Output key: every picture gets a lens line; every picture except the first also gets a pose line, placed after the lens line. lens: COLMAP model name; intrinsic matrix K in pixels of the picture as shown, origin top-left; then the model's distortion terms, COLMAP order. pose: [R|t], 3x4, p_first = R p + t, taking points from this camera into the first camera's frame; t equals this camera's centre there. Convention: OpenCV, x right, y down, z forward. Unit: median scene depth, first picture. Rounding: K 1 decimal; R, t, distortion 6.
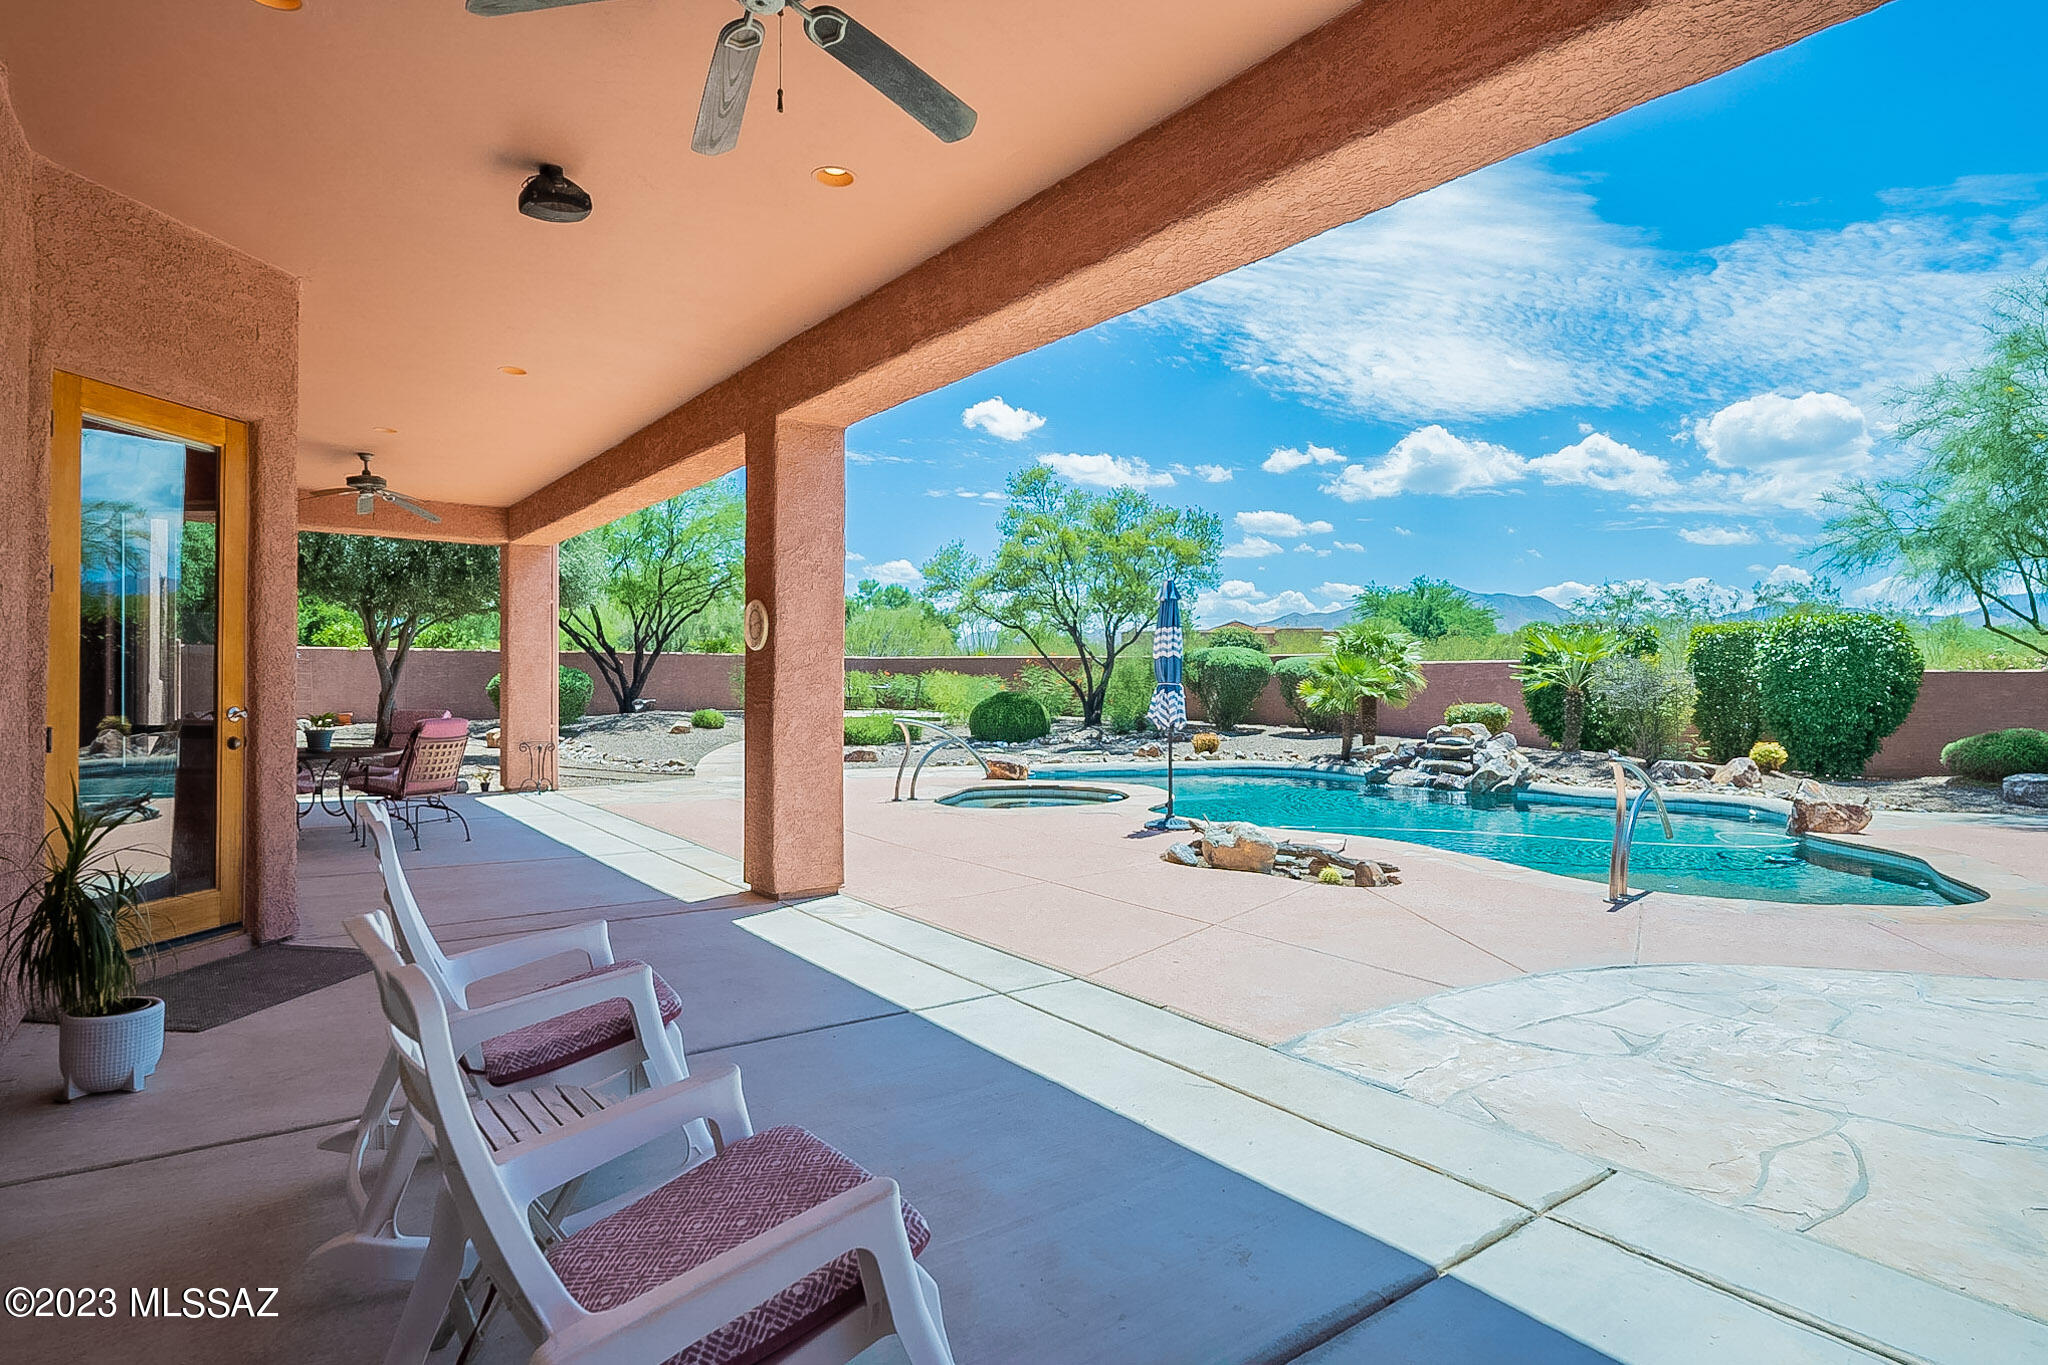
lens RADIAL K [[1051.7, 0, 1031.9], [0, 1051.7, 682.0], [0, 0, 1]] dist [0.000778, -0.001264]
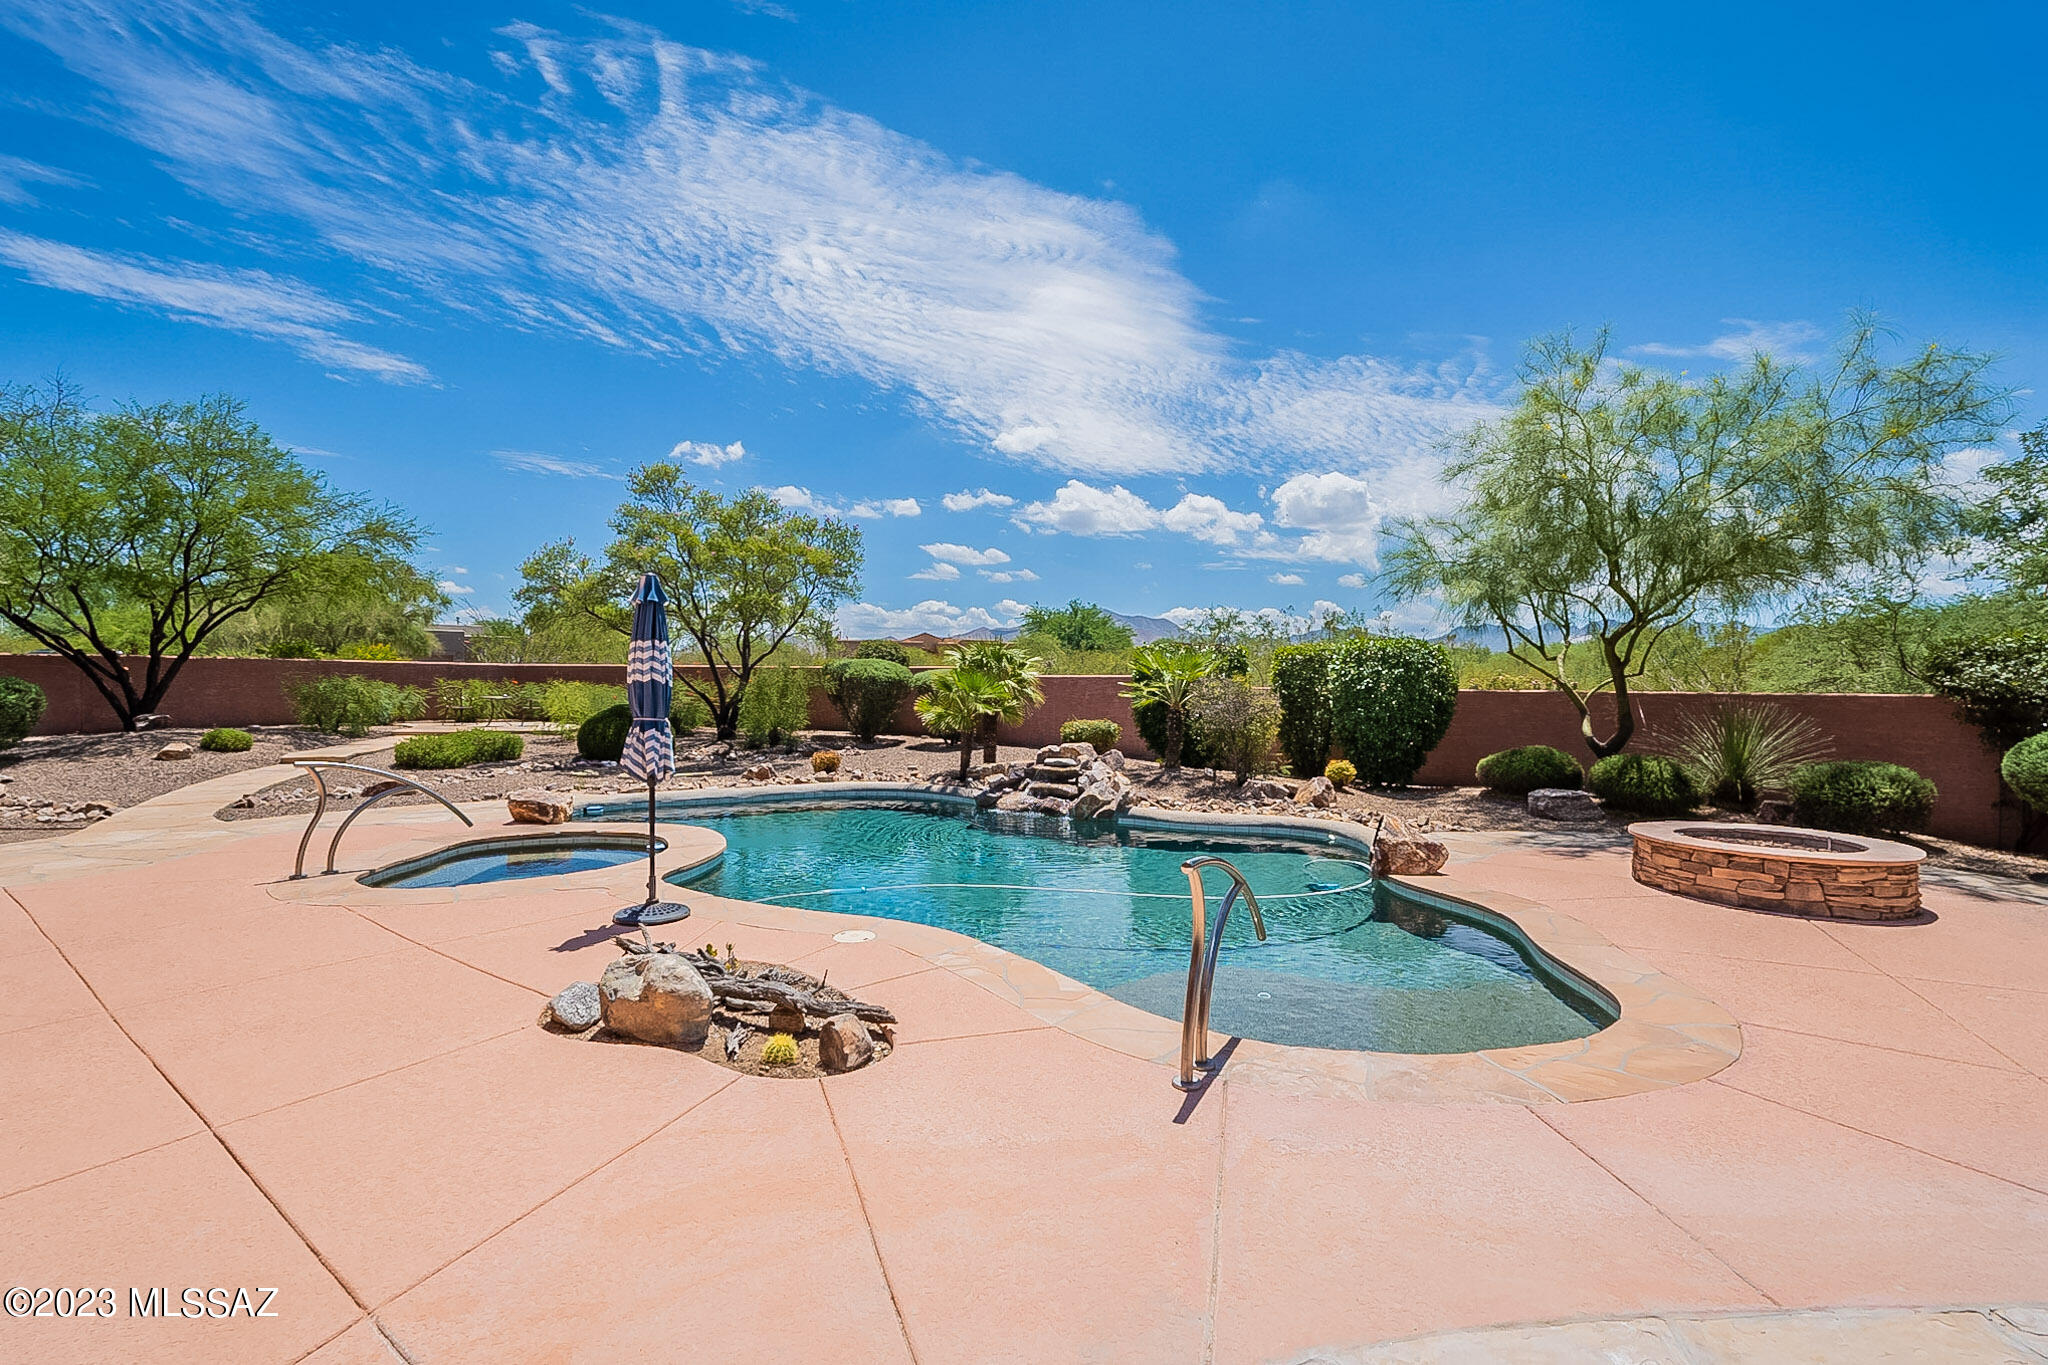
lens RADIAL K [[908.6, 0, 1025.1], [0, 908.6, 682.7], [0, 0, 1]] dist [-0.007218, -0.000802]
pose [[0.956103, 0.004841, 0.292992, 0.117011], [-0.004074, 0.999986, -0.003227, -0.013270], [-0.293003, 0.001891, 0.956110, 0.198060]]
